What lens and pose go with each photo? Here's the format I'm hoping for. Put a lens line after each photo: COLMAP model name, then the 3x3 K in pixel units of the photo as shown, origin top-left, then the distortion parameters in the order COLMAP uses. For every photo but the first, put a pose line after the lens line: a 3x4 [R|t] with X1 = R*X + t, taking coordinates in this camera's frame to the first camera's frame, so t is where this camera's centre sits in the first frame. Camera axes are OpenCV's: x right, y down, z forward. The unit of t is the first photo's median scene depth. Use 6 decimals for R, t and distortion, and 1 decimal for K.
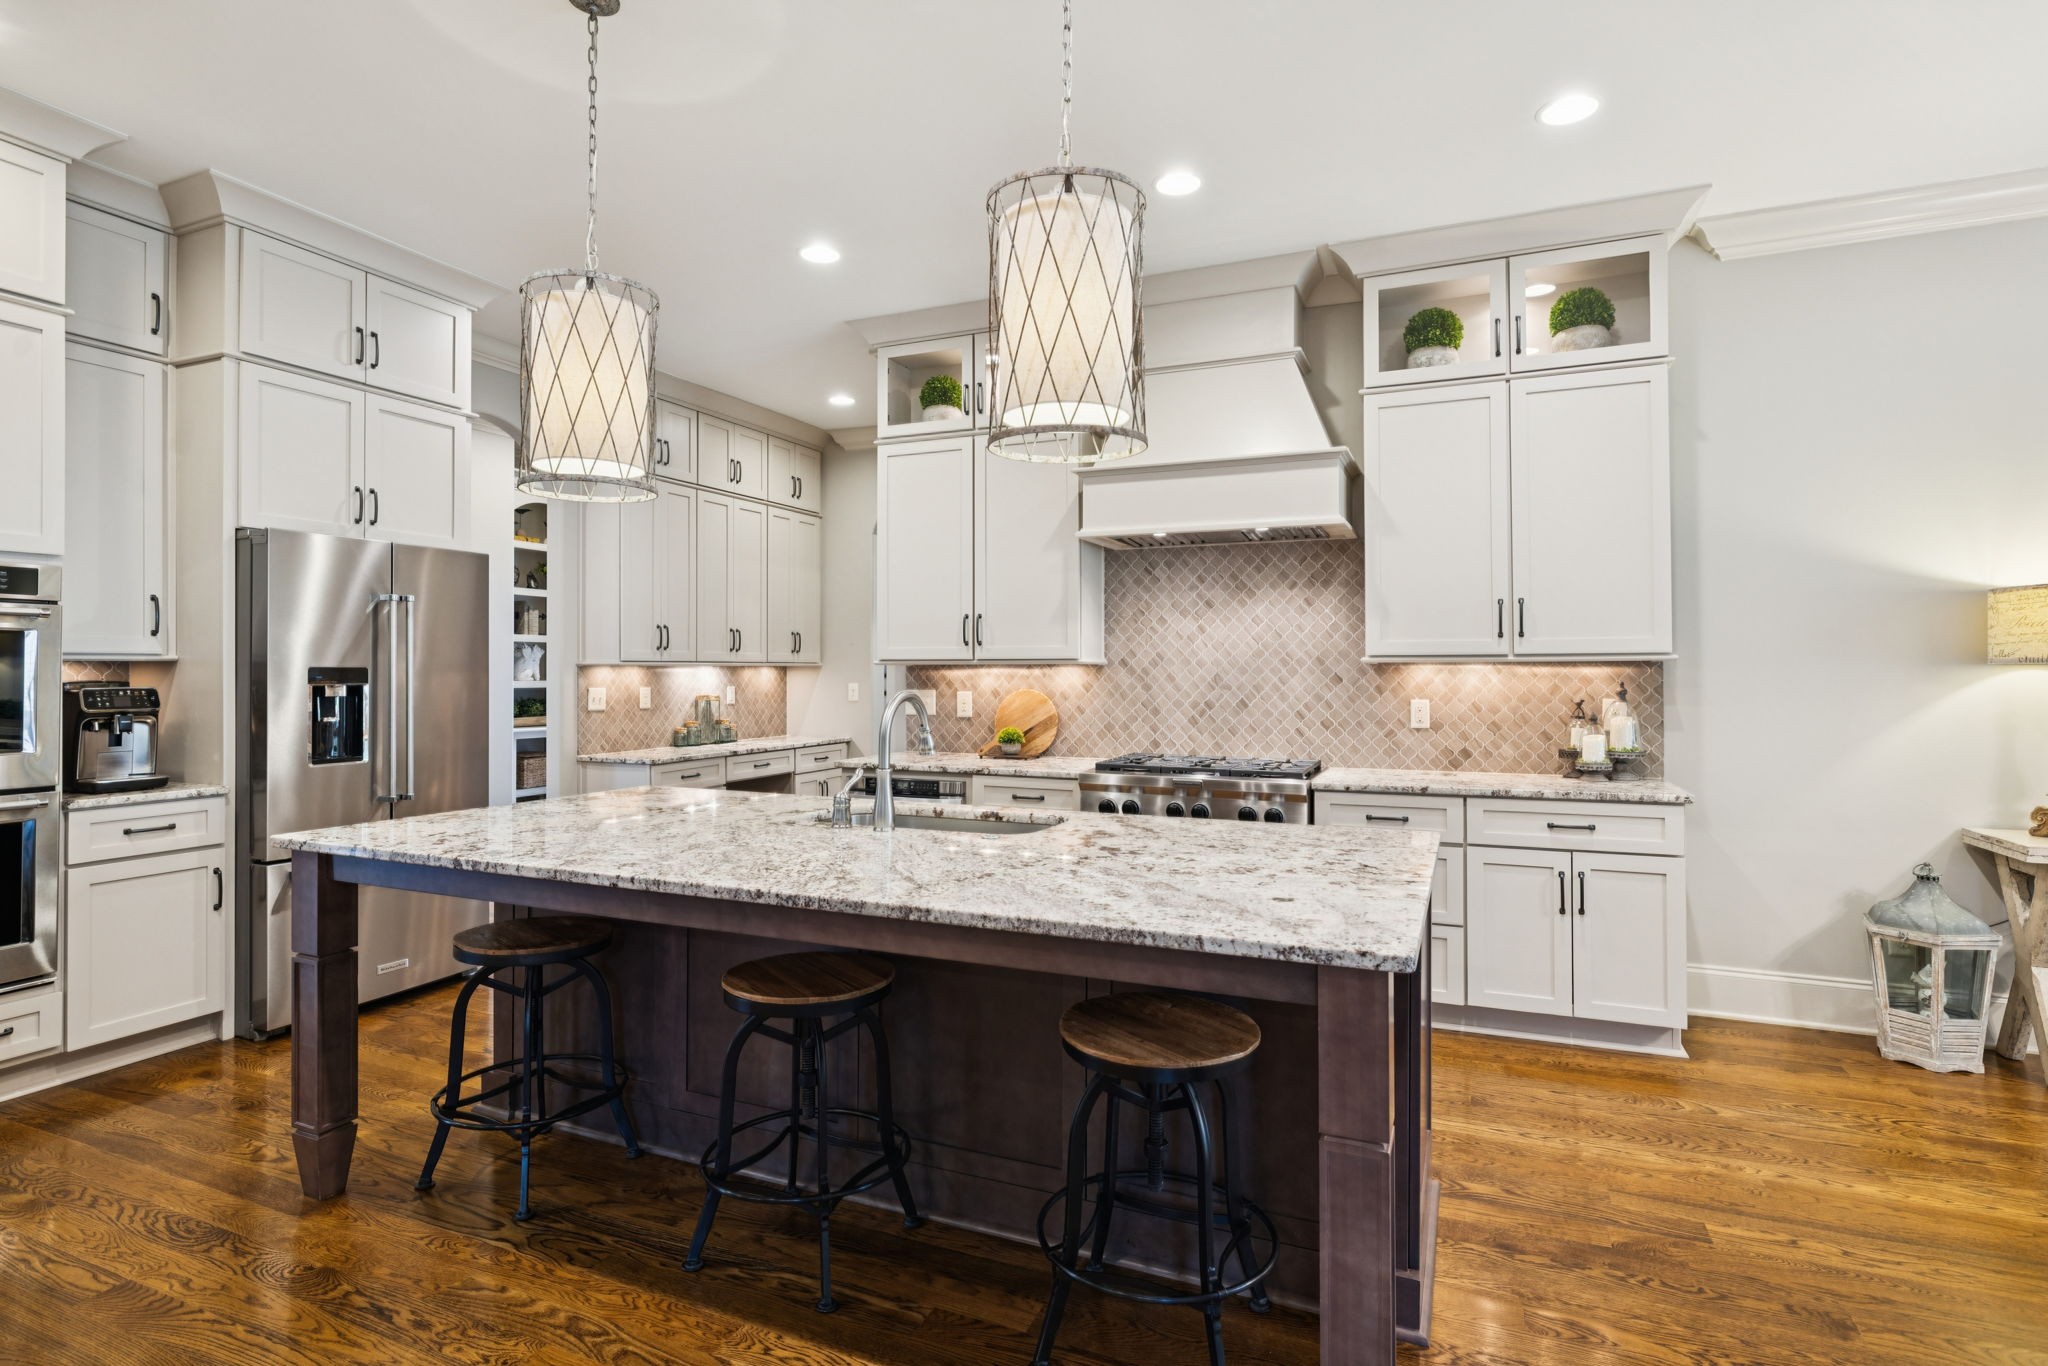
lens RADIAL K [[1034.1, 0, 1036.8], [0, 1034.1, 653.2], [0, 0, 1]] dist [0.001390, 0.000155]
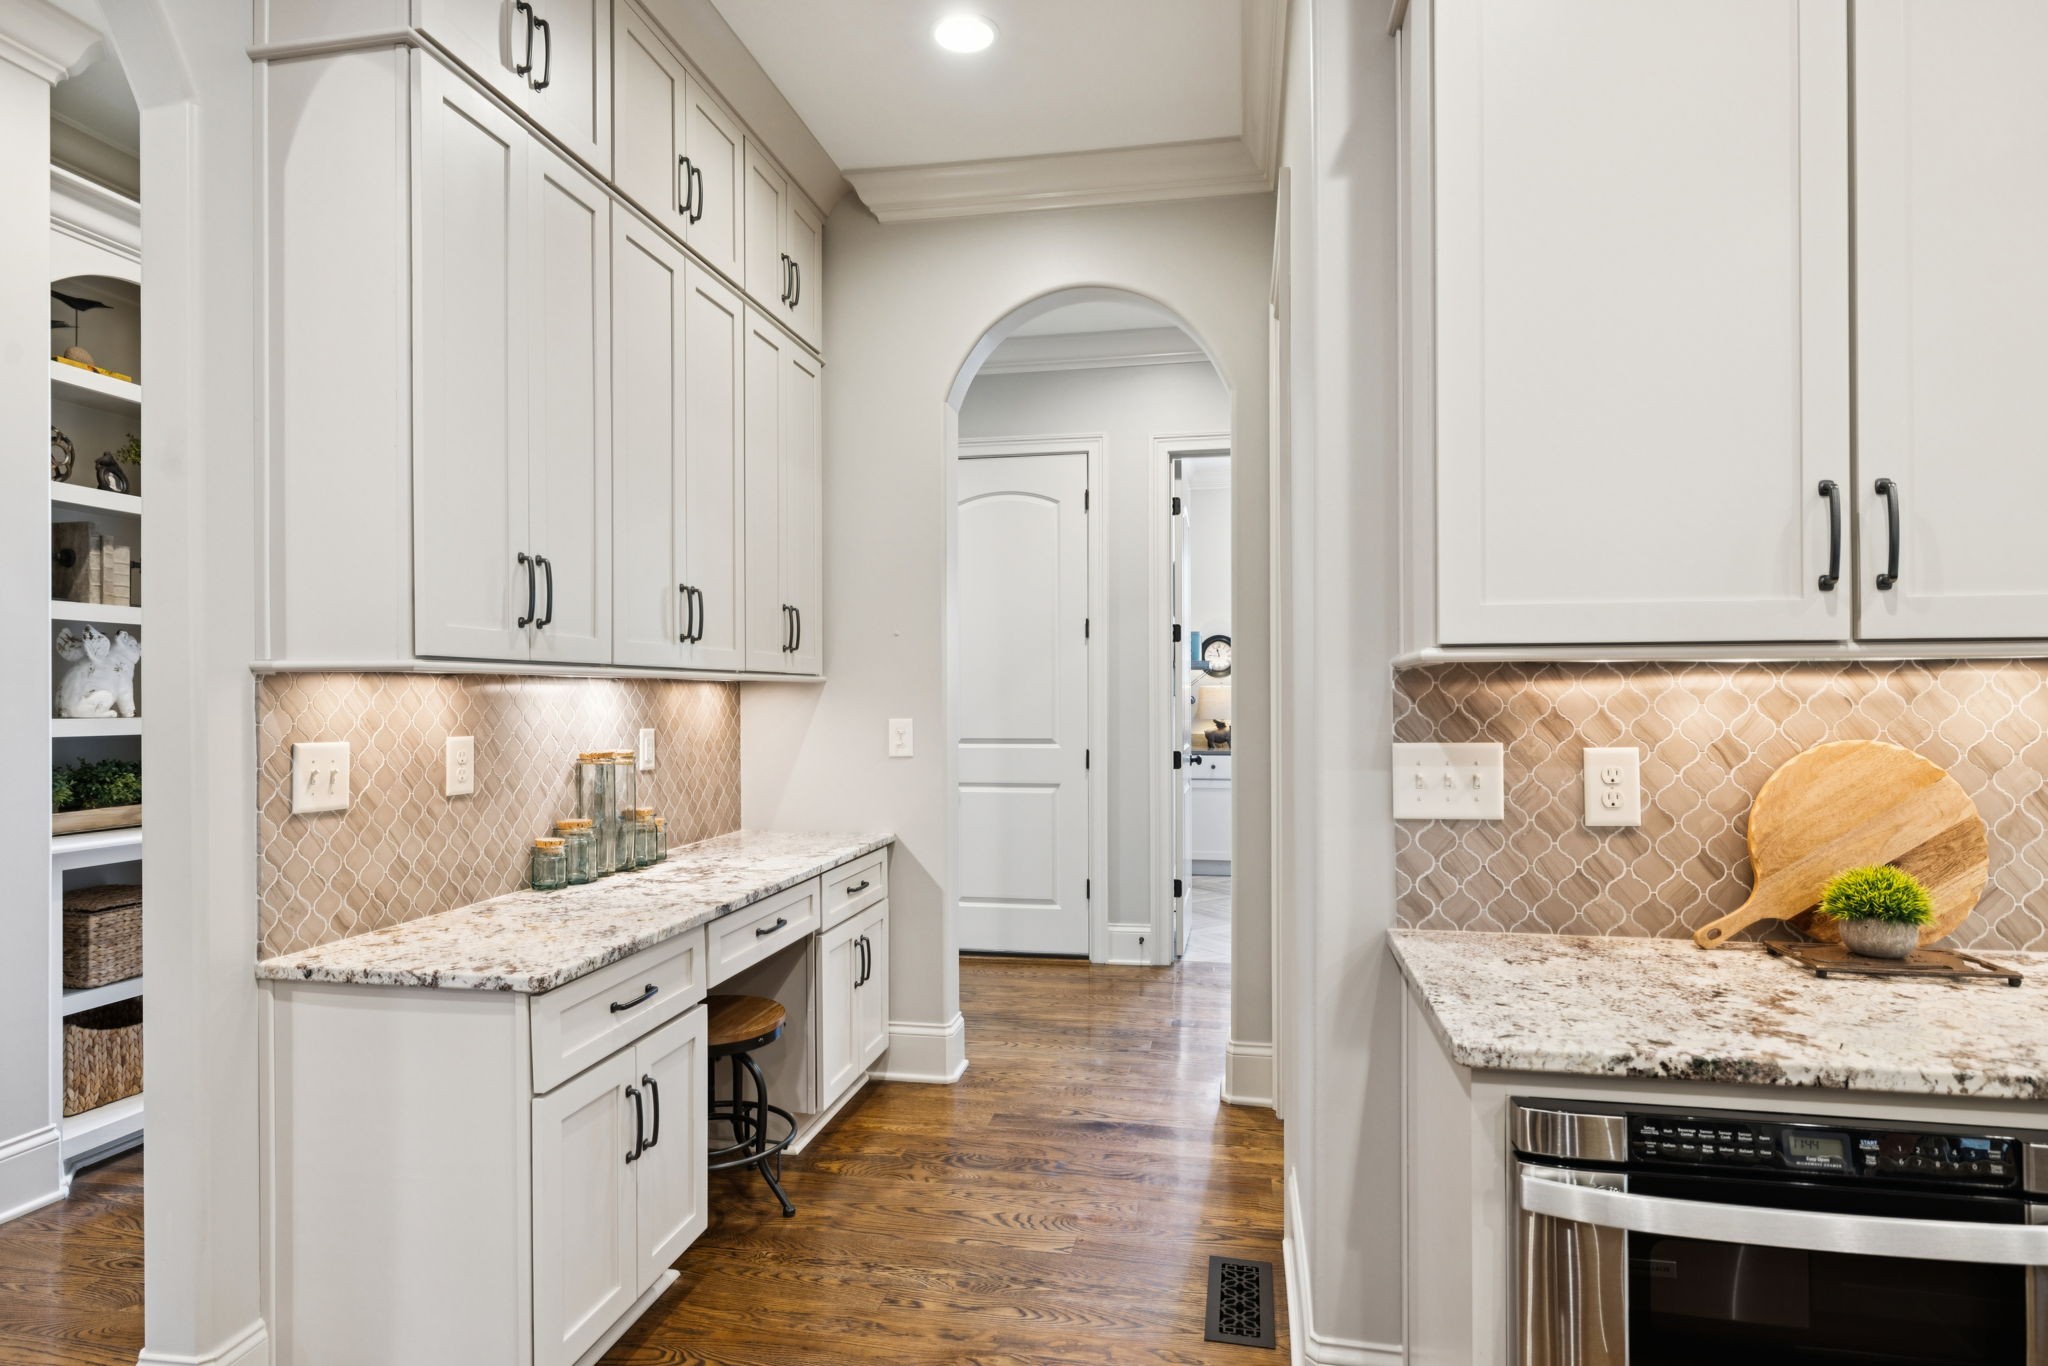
lens RADIAL K [[1118.3, 0, 1034.0], [0, 1118.3, 696.5], [0, 0, 1]] dist [0.005099, -0.001108]
pose [[0.975915, -0.002855, 0.218133, -0.349183], [-0.000473, 0.999884, 0.015205, 0.017002], [-0.218151, -0.014942, 0.975801, 0.749127]]
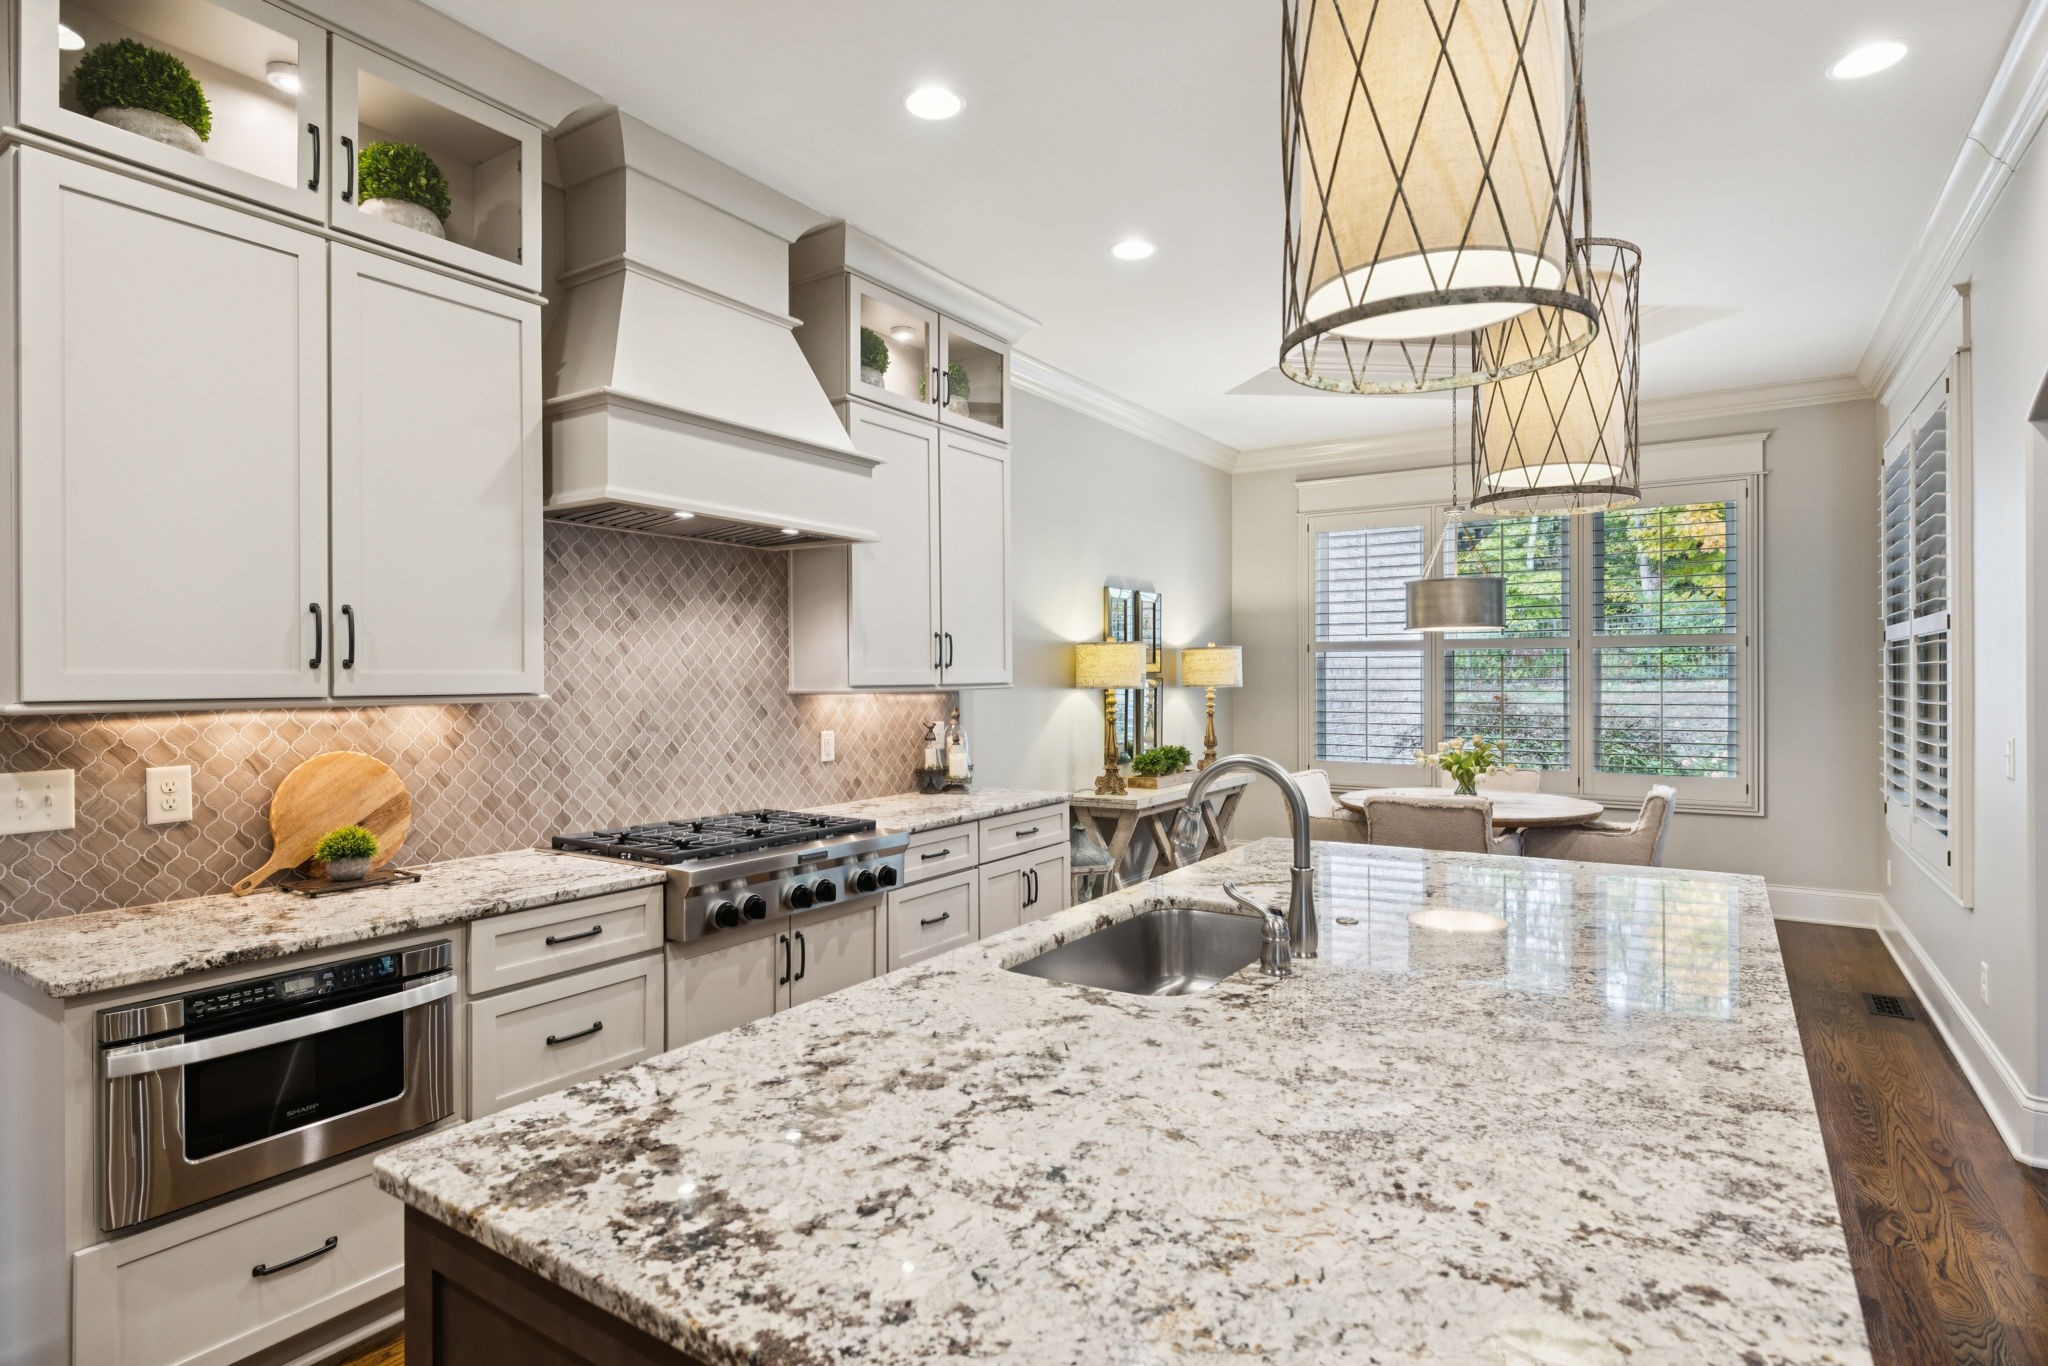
lens RADIAL K [[1048.8, 0, 1010.5], [0, 1048.8, 677.2], [0, 0, 1]] dist [0.001335, 0.000060]
pose [[0.189054, -0.001014, 0.981966, -0.489471], [-0.012110, 0.999921, 0.003364, -0.008974], [-0.981892, -0.012527, 0.189027, 0.590286]]
